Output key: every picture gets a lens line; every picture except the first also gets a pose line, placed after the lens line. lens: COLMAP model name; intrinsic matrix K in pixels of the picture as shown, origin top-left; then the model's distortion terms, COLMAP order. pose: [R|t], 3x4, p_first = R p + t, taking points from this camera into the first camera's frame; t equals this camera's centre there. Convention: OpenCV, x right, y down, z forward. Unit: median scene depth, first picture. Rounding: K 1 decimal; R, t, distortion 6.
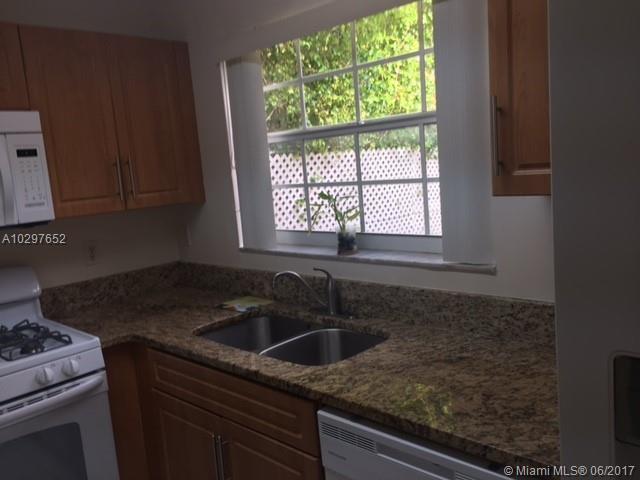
lens RADIAL K [[550.0, 0, 320.9], [0, 550.0, 243.9], [0, 0, 1]] dist [0.044816, -0.037802]
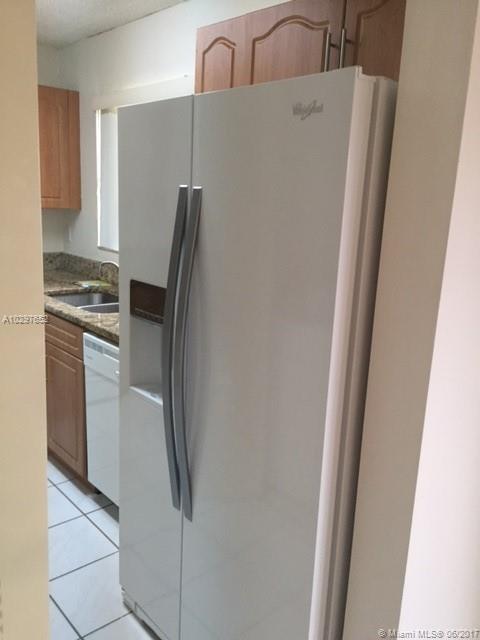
lens RADIAL K [[550.0, 0, 239.3], [0, 550.0, 317.1], [0, 0, 1]] dist [0.044816, -0.037802]
pose [[0.988067, 0.142213, -0.059156, 0.345209], [-0.137615, 0.987592, 0.075654, 0.032941], [0.069181, -0.066610, 0.995378, -0.417610]]
